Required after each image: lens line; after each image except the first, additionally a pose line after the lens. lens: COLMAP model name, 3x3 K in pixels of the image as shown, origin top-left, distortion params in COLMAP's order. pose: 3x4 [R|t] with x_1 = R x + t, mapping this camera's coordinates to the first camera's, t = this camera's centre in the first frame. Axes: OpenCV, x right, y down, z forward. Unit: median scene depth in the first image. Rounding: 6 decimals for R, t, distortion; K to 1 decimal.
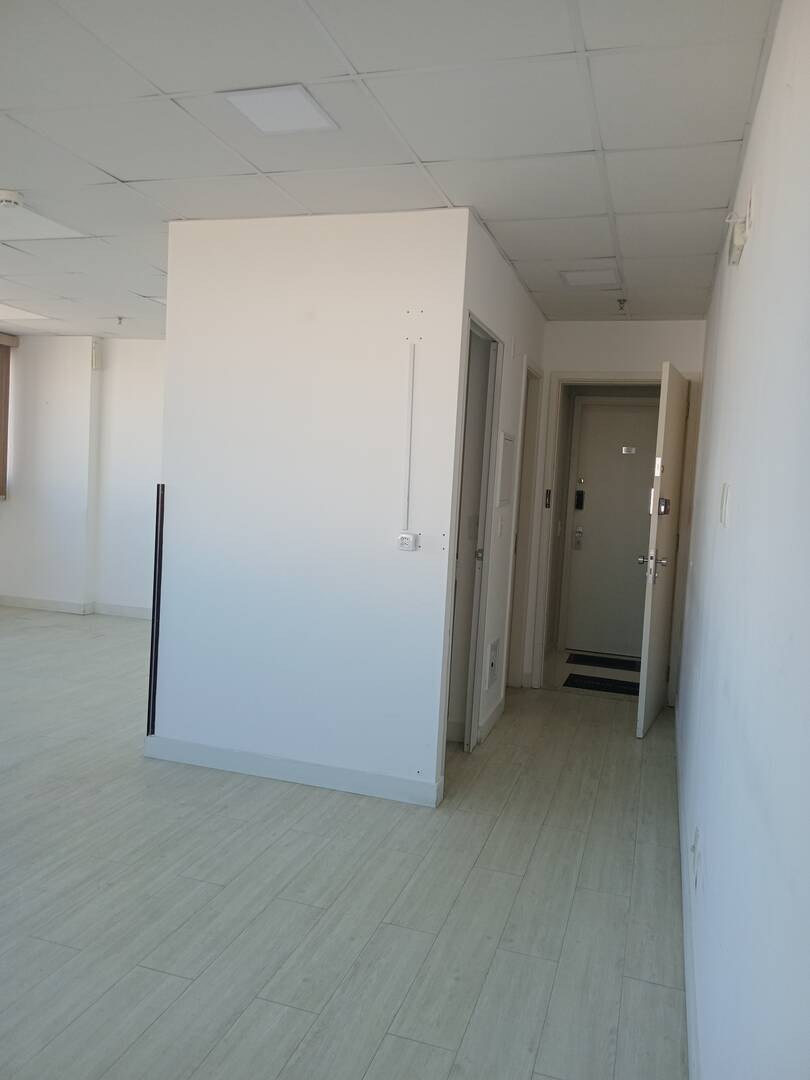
lens RADIAL K [[797.1, 0, 415.3], [0, 797.1, 535.4], [0, 0, 1]] dist [0.063082, -0.098140]
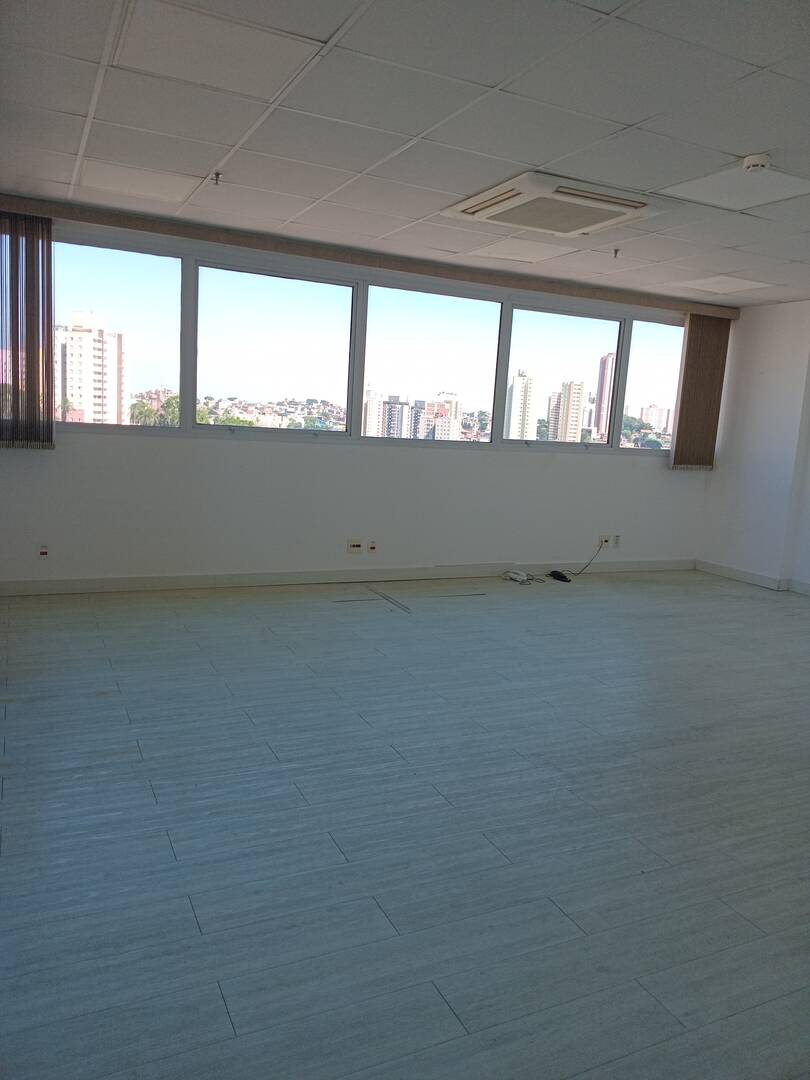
lens RADIAL K [[797.1, 0, 412.1], [0, 797.1, 535.5], [0, 0, 1]] dist [0.063082, -0.098140]
pose [[0.684107, 0.092613, -0.723478, -0.034831], [-0.069438, 0.995670, 0.061798, 0.005552], [0.726069, 0.007961, 0.687576, 0.015650]]
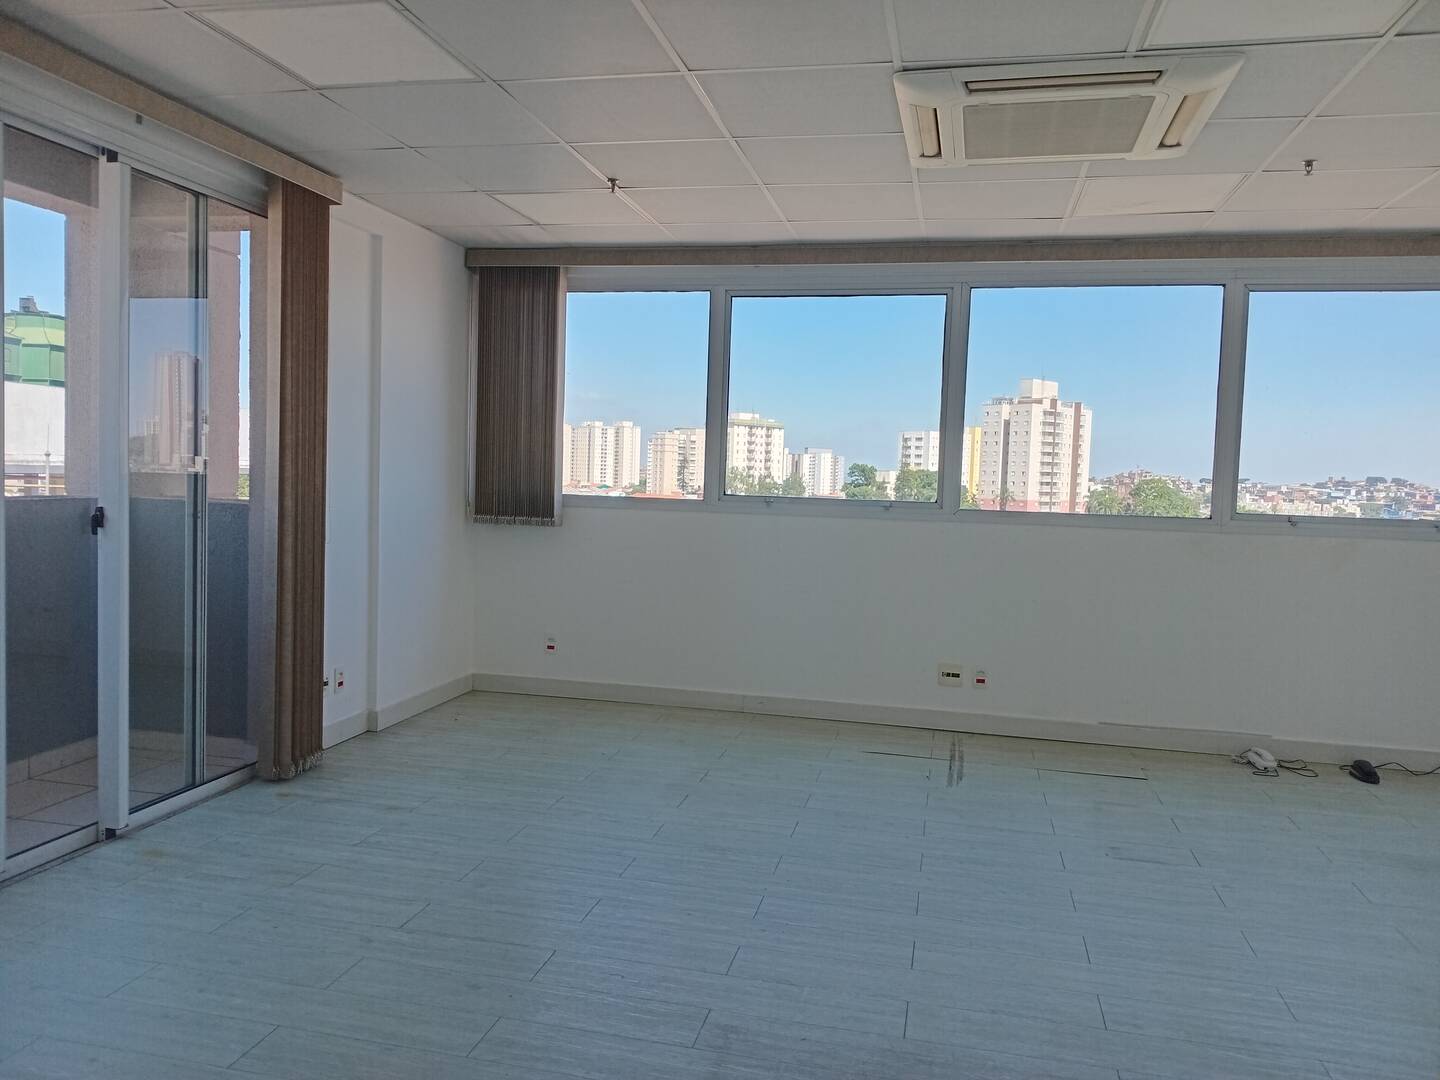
lens RADIAL K [[1062.8, 0, 710.4], [0, 1062.8, 528.1], [0, 0, 1]] dist [0.063082, -0.098140]
pose [[0.073773, -0.001380, -0.997274, 0.128357], [-0.094900, 0.995451, -0.008398, -0.020227], [0.992749, 0.095261, 0.073306, 0.656002]]
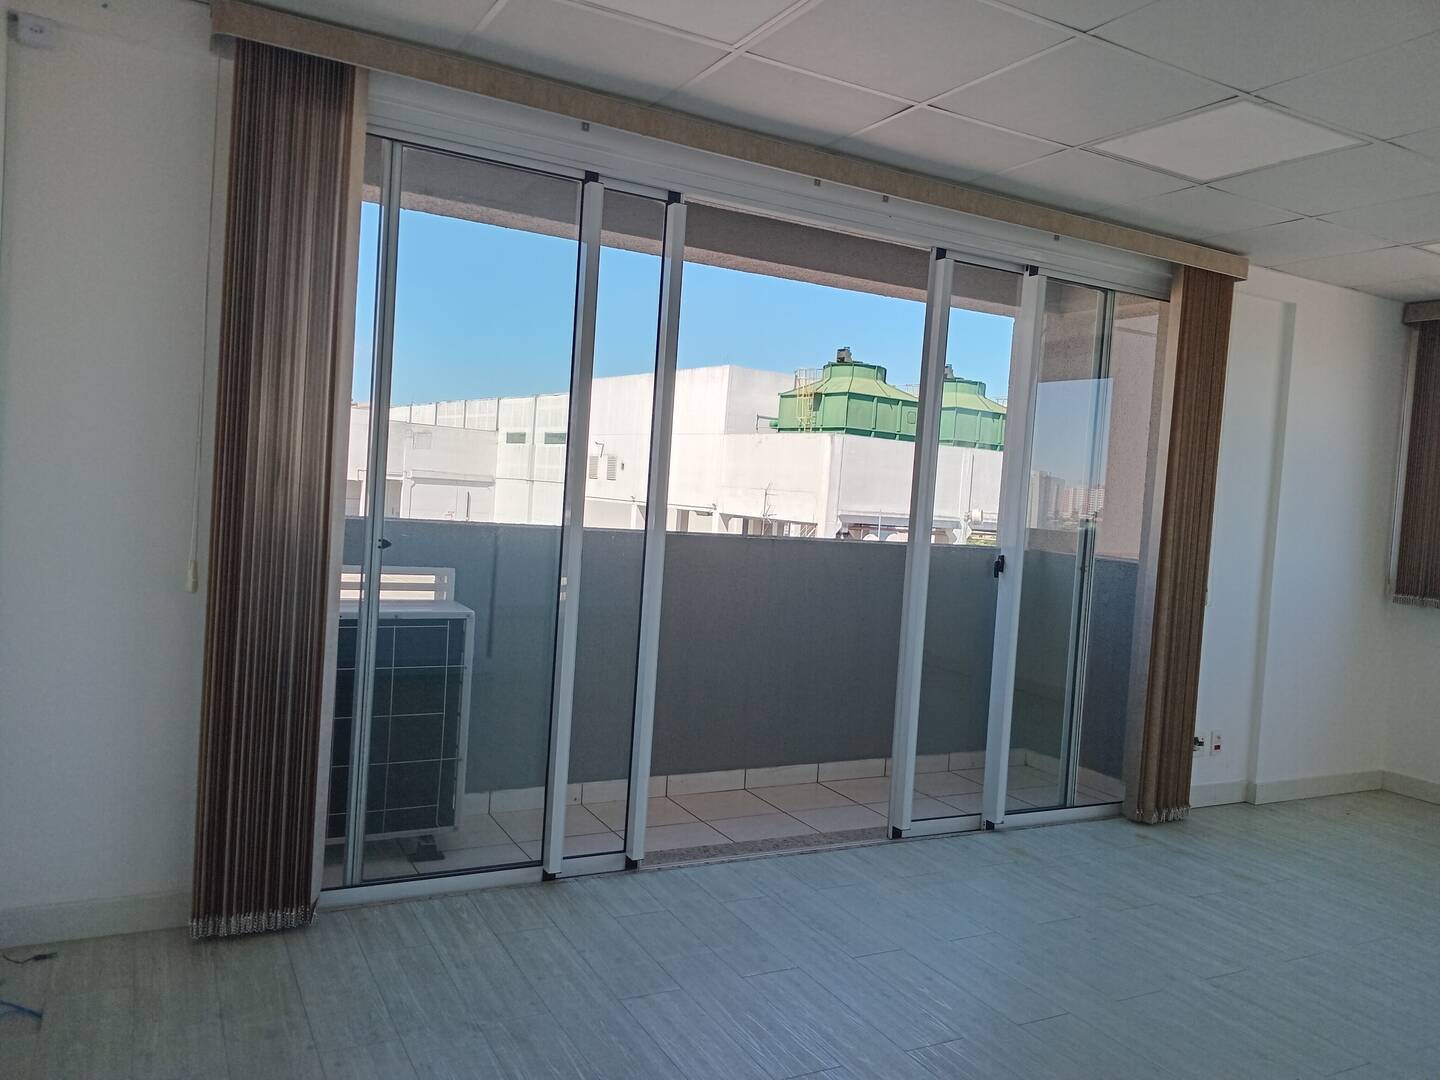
lens RADIAL K [[1062.8, 0, 709.0], [0, 1062.8, 527.2], [0, 0, 1]] dist [0.063082, -0.098140]
pose [[-0.698015, -0.079800, -0.711623, 0.195657], [-0.156364, 0.986775, 0.042718, -0.025868], [0.698803, 0.141090, -0.701262, 0.779935]]
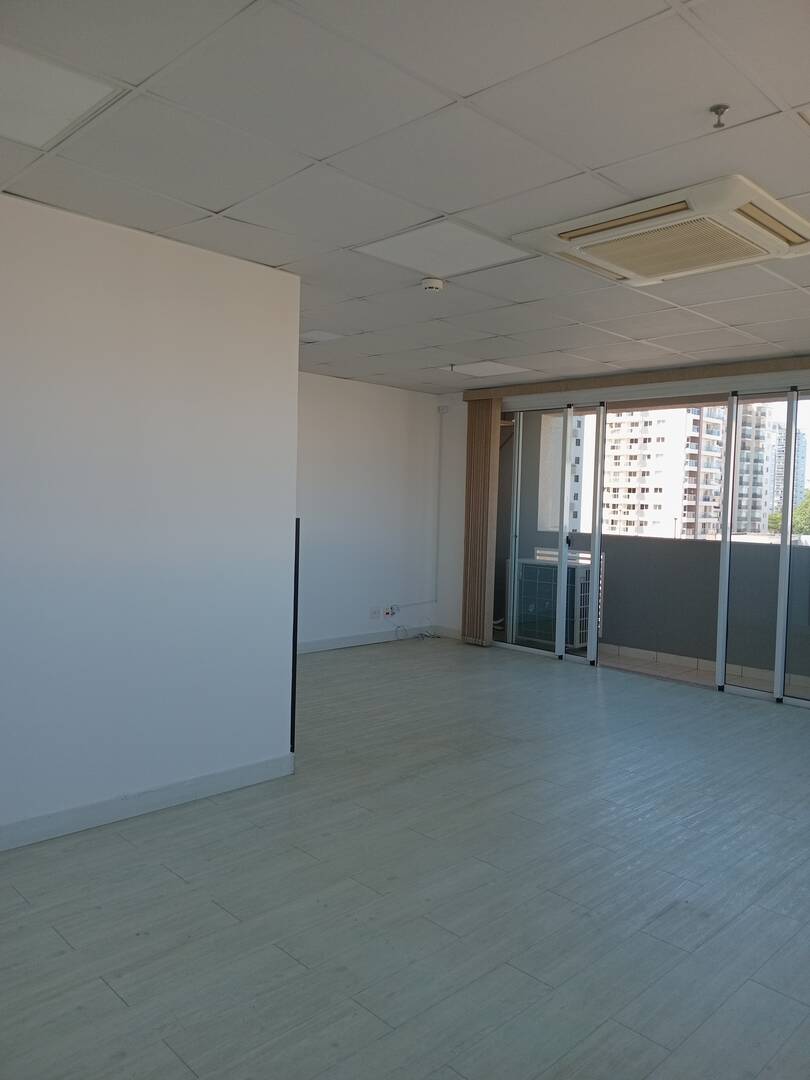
lens RADIAL K [[797.1, 0, 409.9], [0, 797.1, 534.1], [0, 0, 1]] dist [0.063082, -0.098140]
pose [[-0.878968, -0.103587, 0.465493, -0.999246], [-0.048254, 0.990432, 0.129288, -0.197688], [-0.474432, 0.091178, -0.875557, 1.956893]]
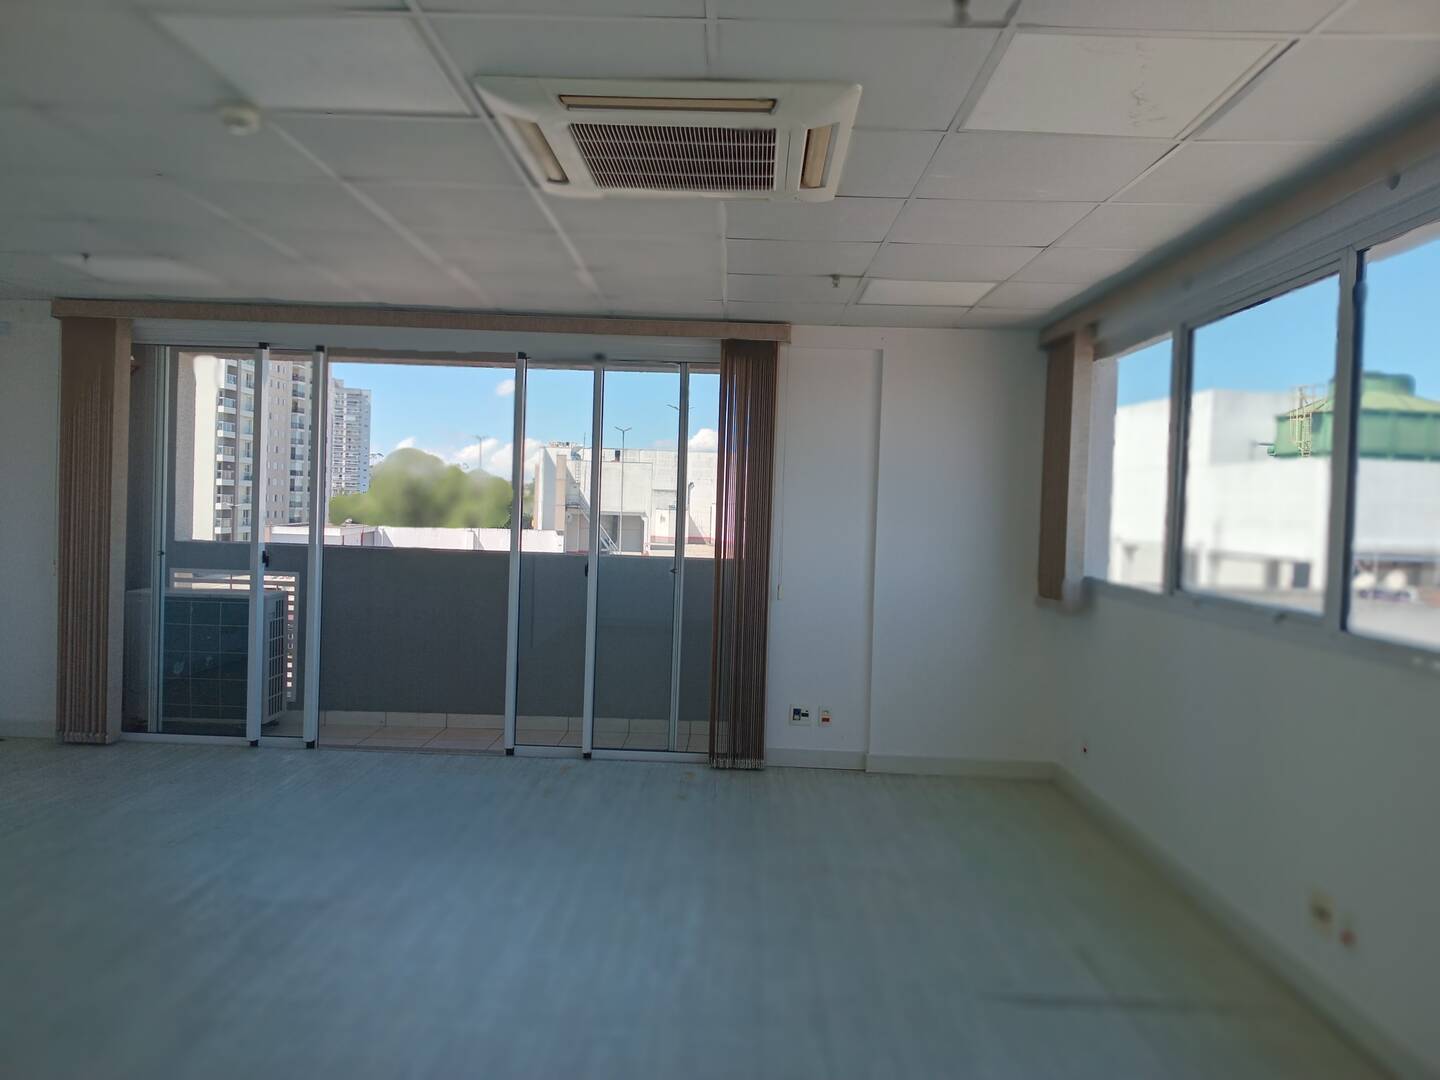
lens RADIAL K [[1069.3, 0, 711.2], [0, 1069.3, 533.4], [0, 0, 1]] dist [0.051927, -0.083505]
pose [[-0.957411, -0.083572, -0.276370, -0.620338], [-0.108165, 0.991304, 0.074950, -0.185832], [0.267703, 0.101651, -0.958124, 1.844227]]
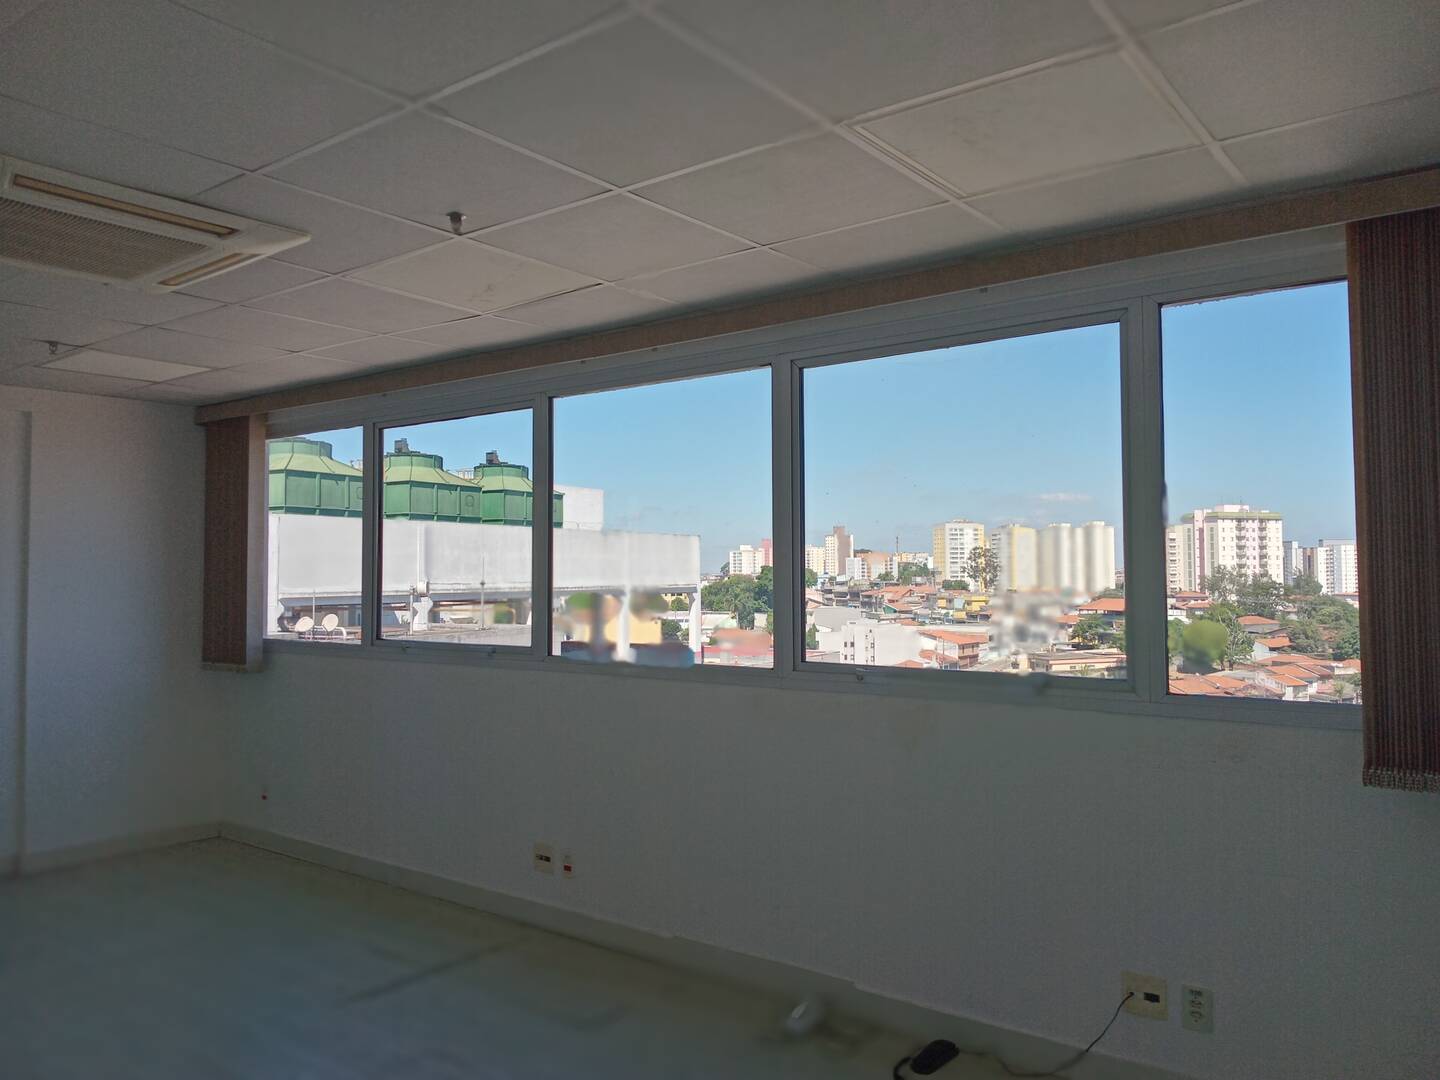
lens RADIAL K [[1069.3, 0, 713.1], [0, 1069.3, 522.7], [0, 0, 1]] dist [0.051927, -0.083505]
pose [[-0.348382, -0.099132, -0.932096, -0.224153], [-0.077243, 0.994046, -0.076850, -0.170444], [0.934165, 0.045225, -0.353965, 1.767590]]
